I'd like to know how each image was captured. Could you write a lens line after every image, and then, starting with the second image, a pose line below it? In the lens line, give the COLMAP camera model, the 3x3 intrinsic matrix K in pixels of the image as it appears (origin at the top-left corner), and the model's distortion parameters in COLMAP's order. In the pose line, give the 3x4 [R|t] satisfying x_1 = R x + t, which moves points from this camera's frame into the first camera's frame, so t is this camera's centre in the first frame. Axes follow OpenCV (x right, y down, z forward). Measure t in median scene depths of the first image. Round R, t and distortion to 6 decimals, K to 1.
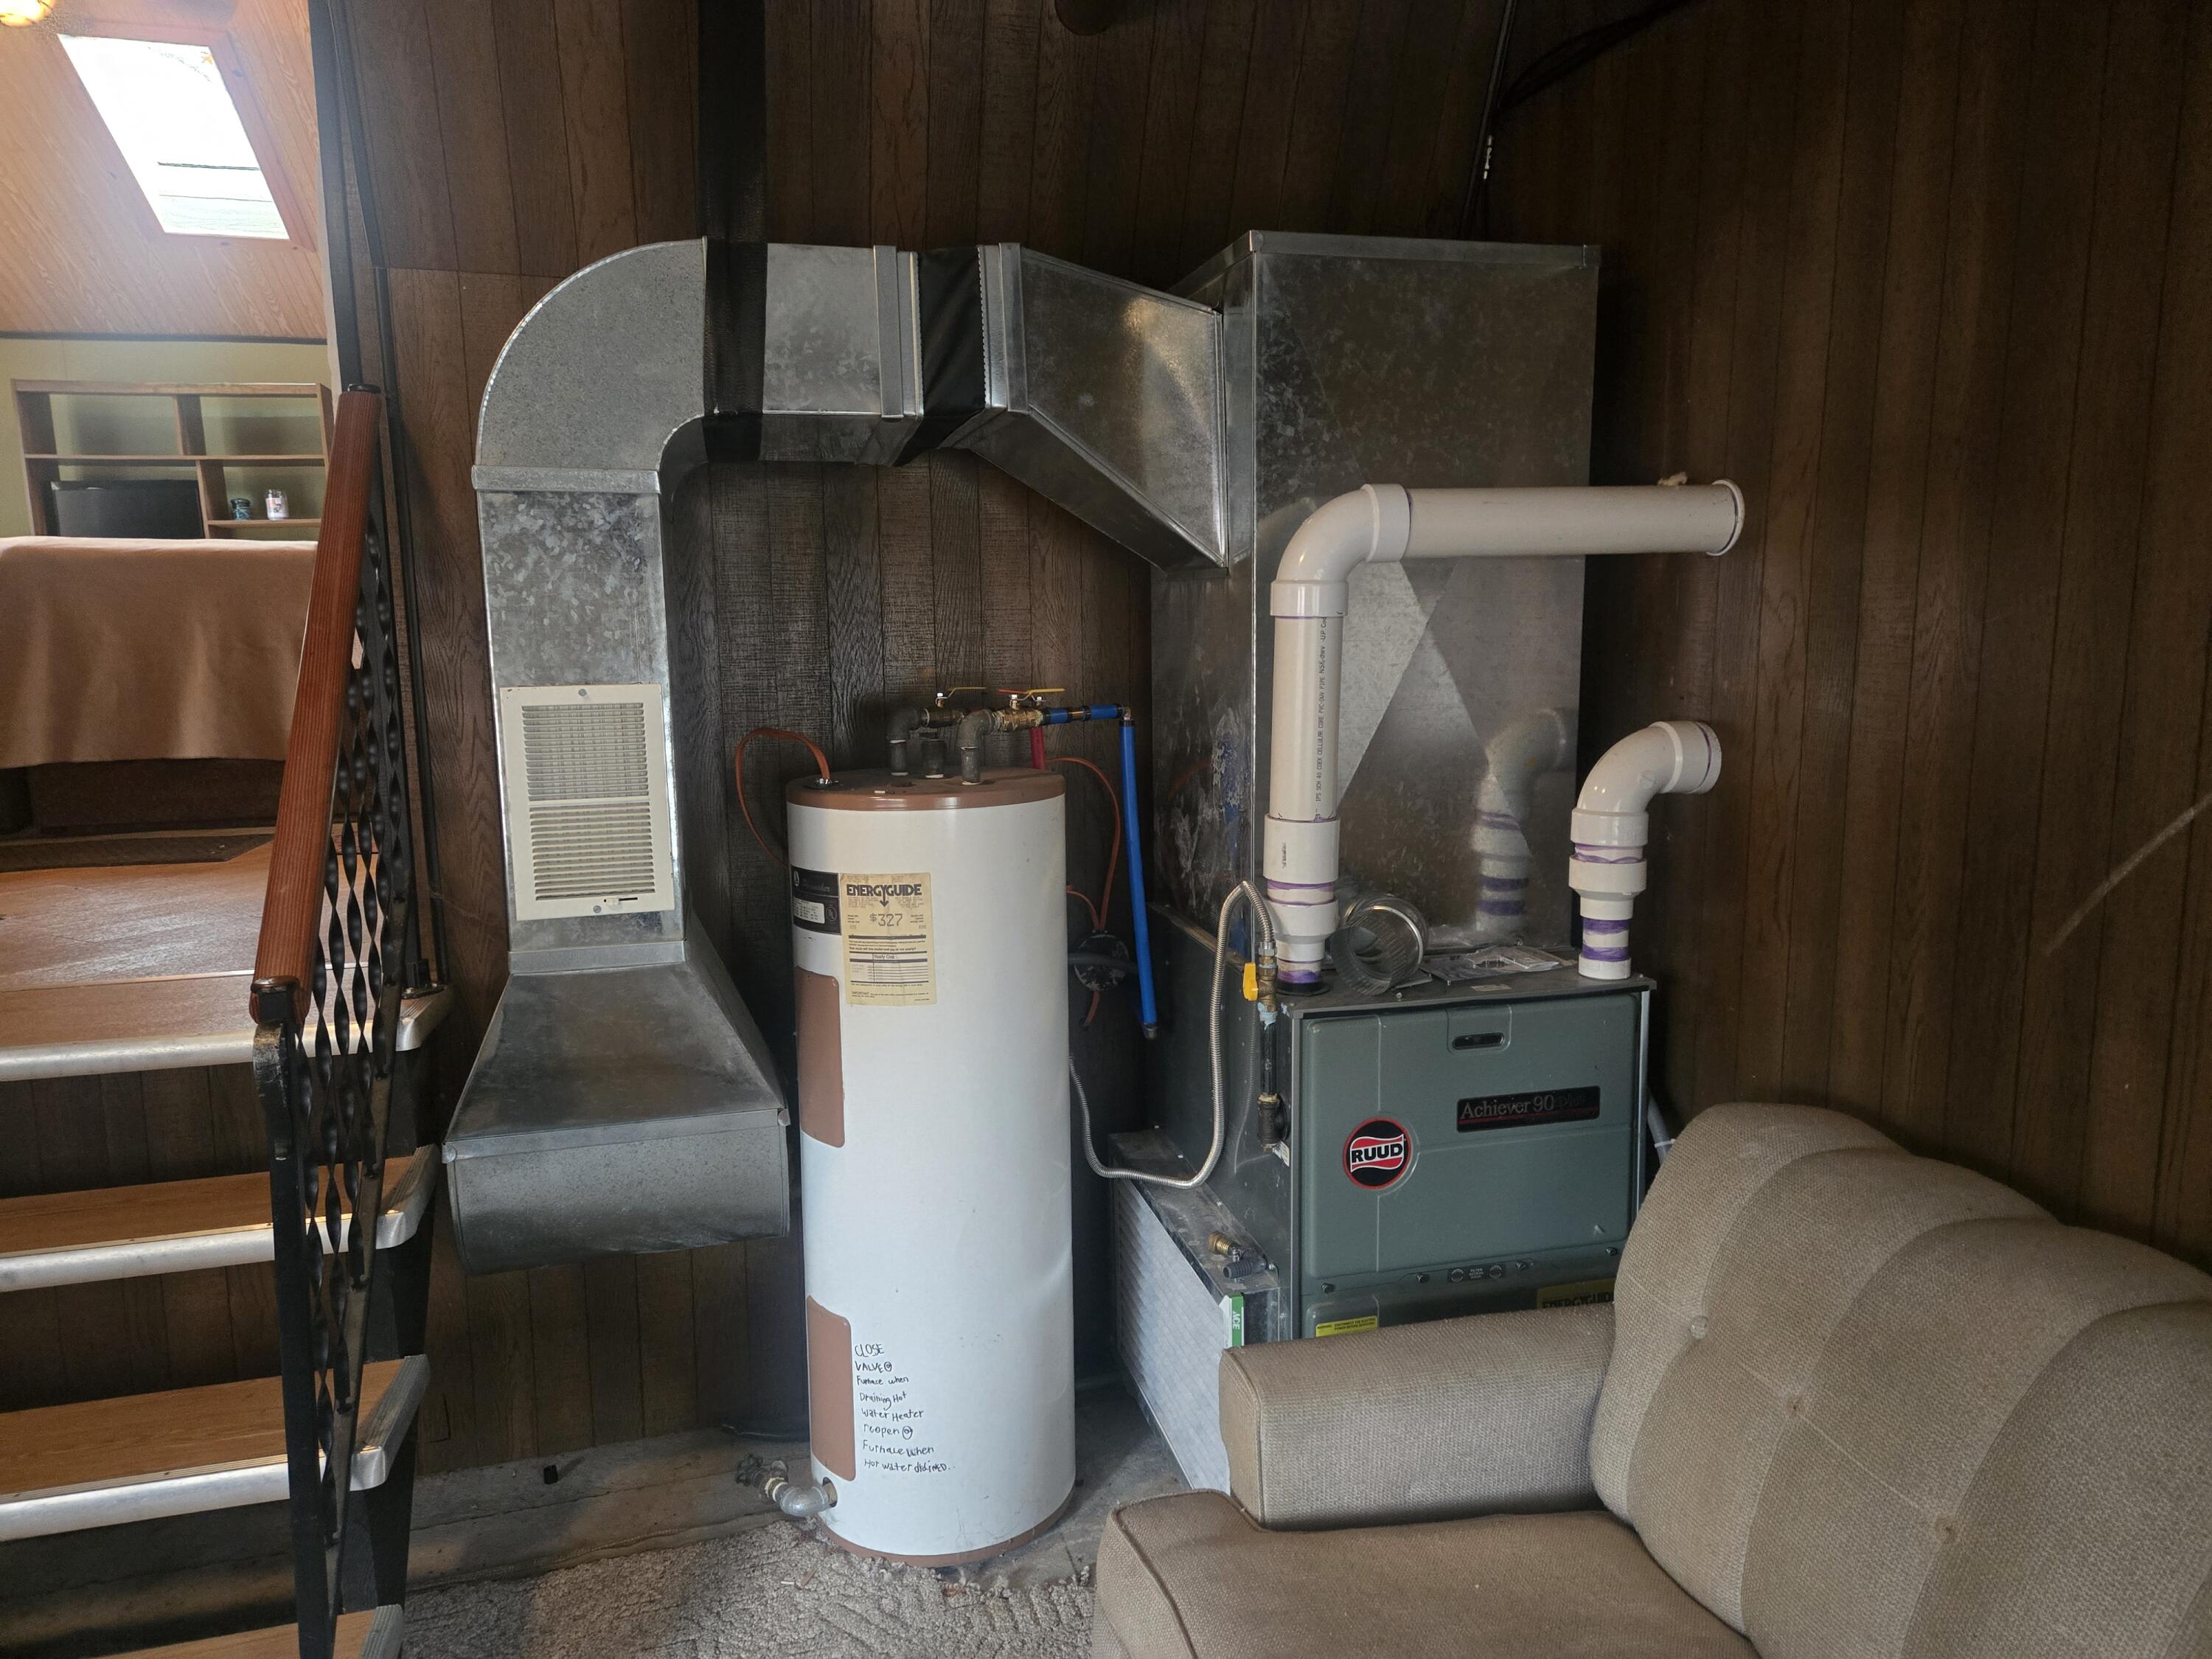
lens RADIAL K [[1486.6, 0, 1156.3], [0, 1486.6, 820.8], [0, 0, 1]] dist [0.066977, -0.060615]
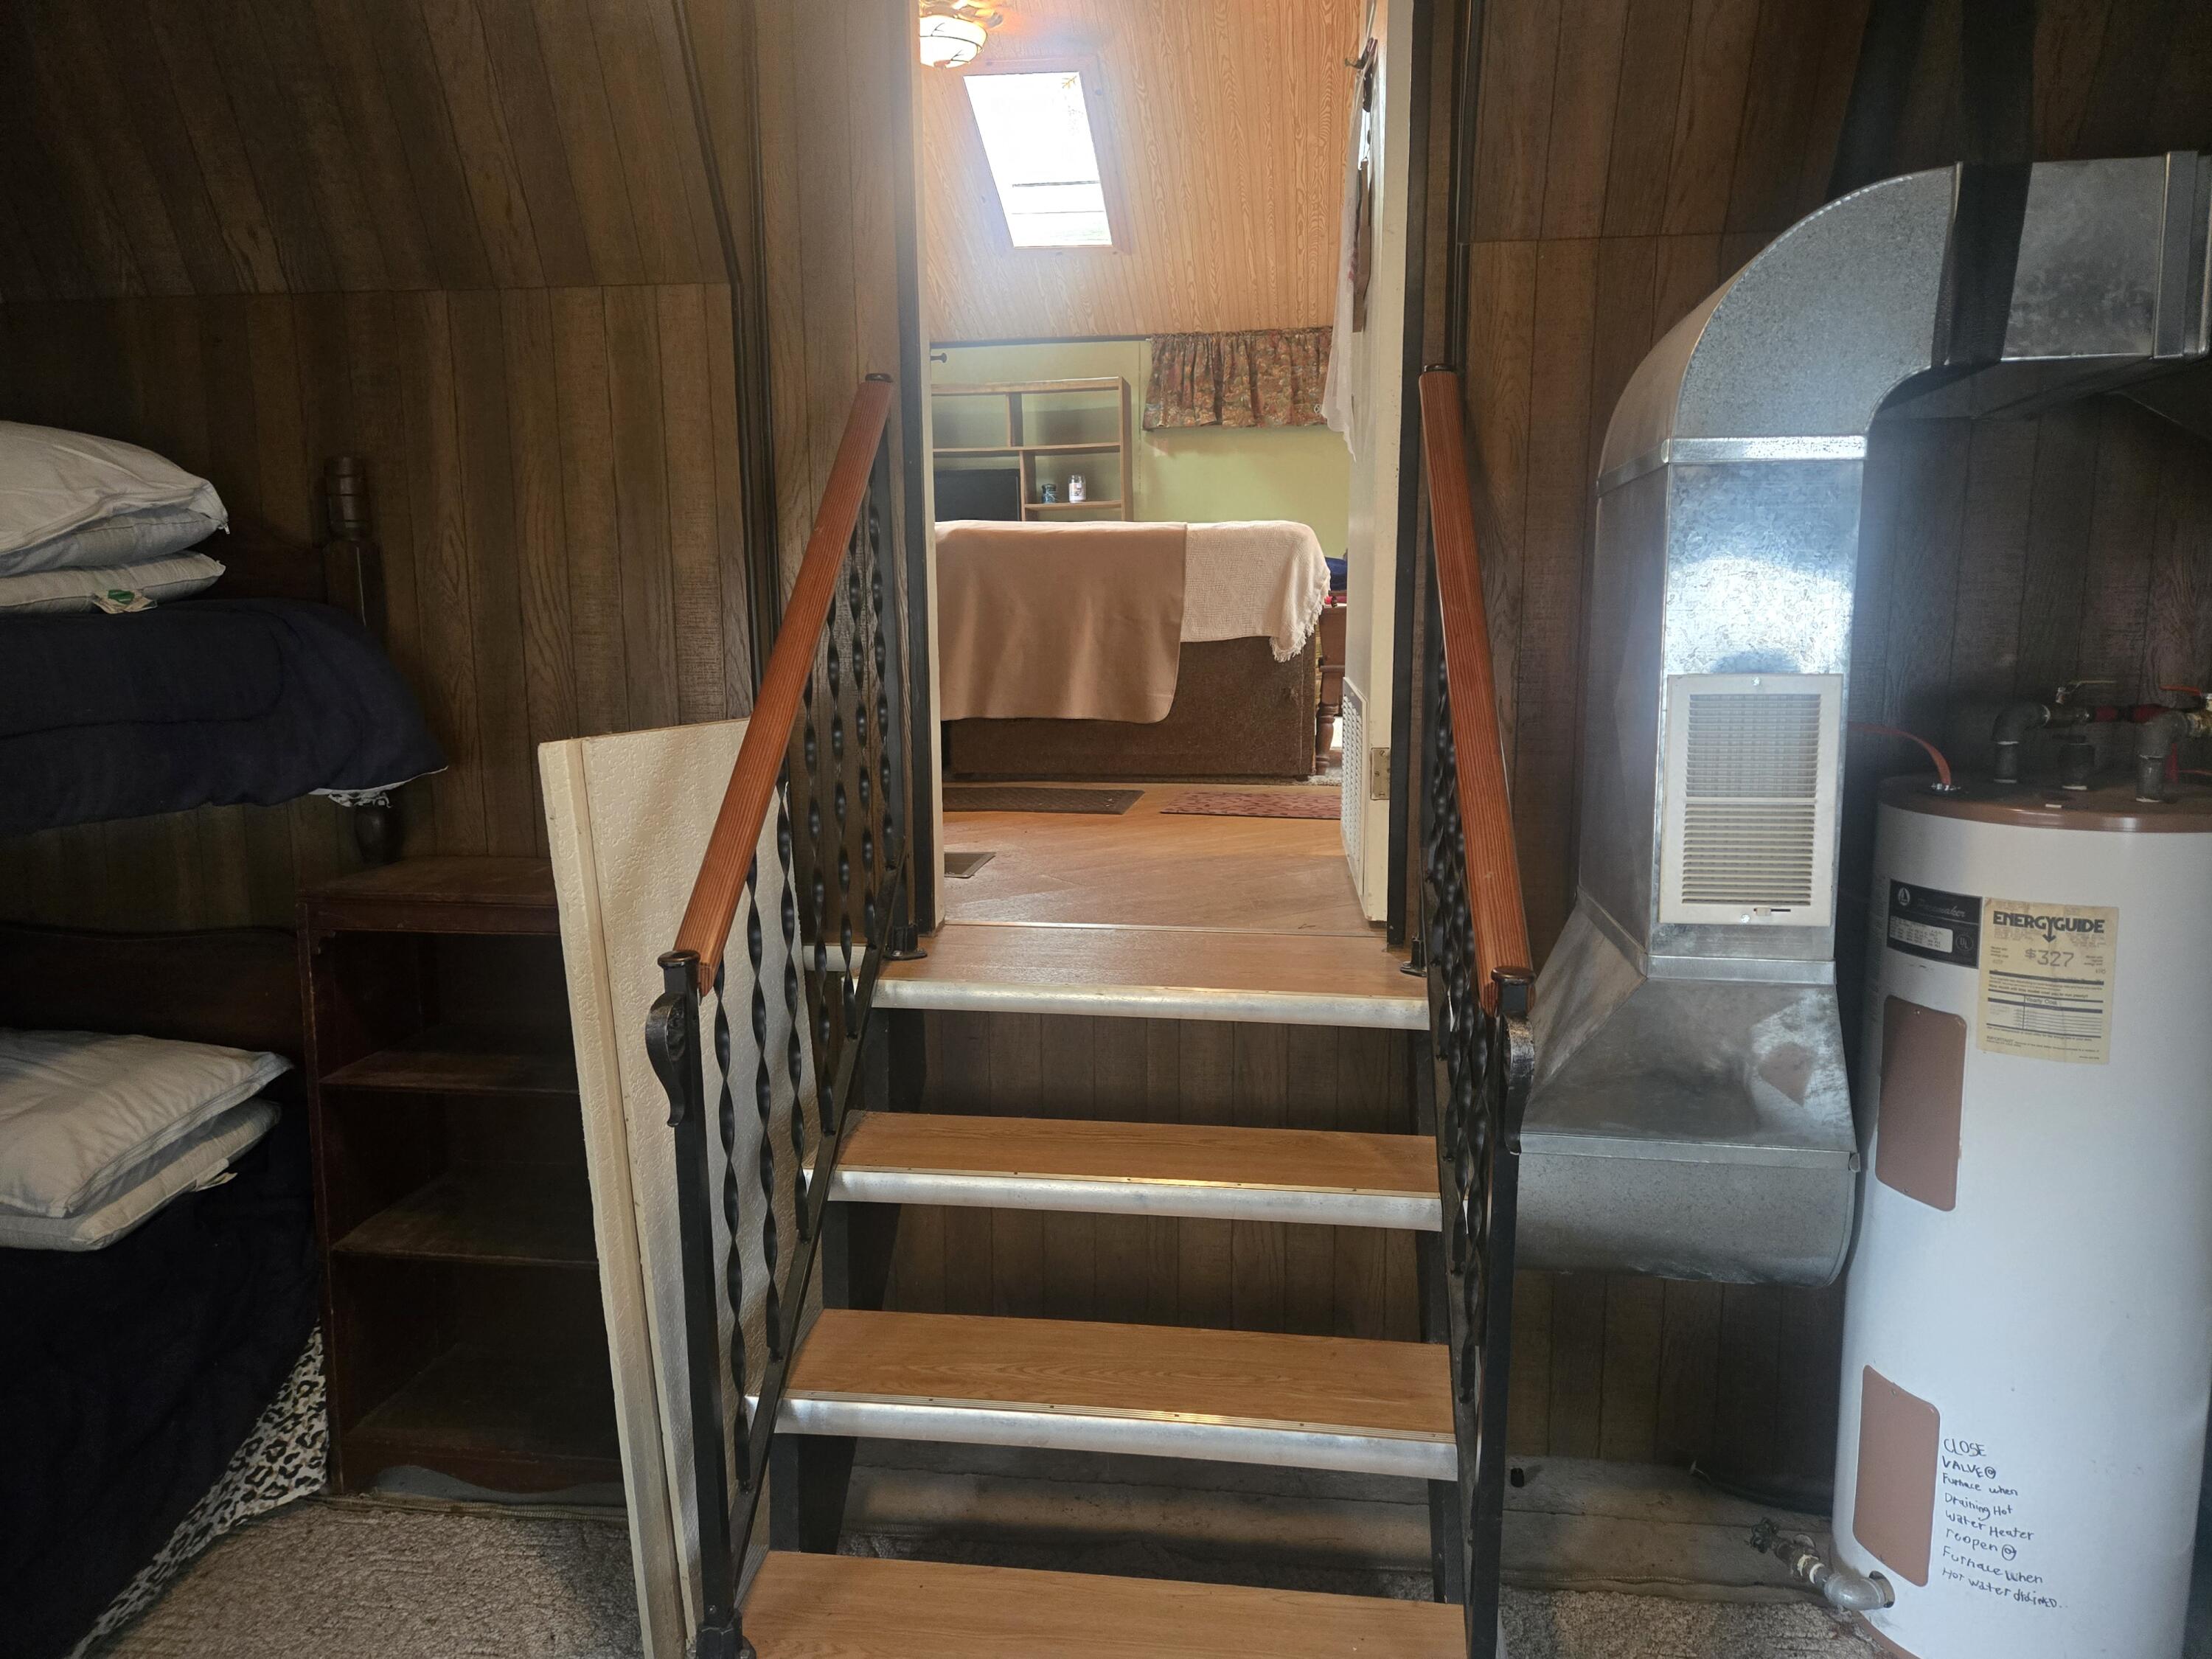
lens RADIAL K [[1486.6, 0, 1105.3], [0, 1486.6, 809.9], [0, 0, 1]] dist [0.066977, -0.060615]
pose [[0.914512, 0.066651, -0.399030, -0.312919], [-0.061730, 0.997775, 0.025185, -0.005320], [0.399821, 0.001600, 0.916592, 0.002085]]
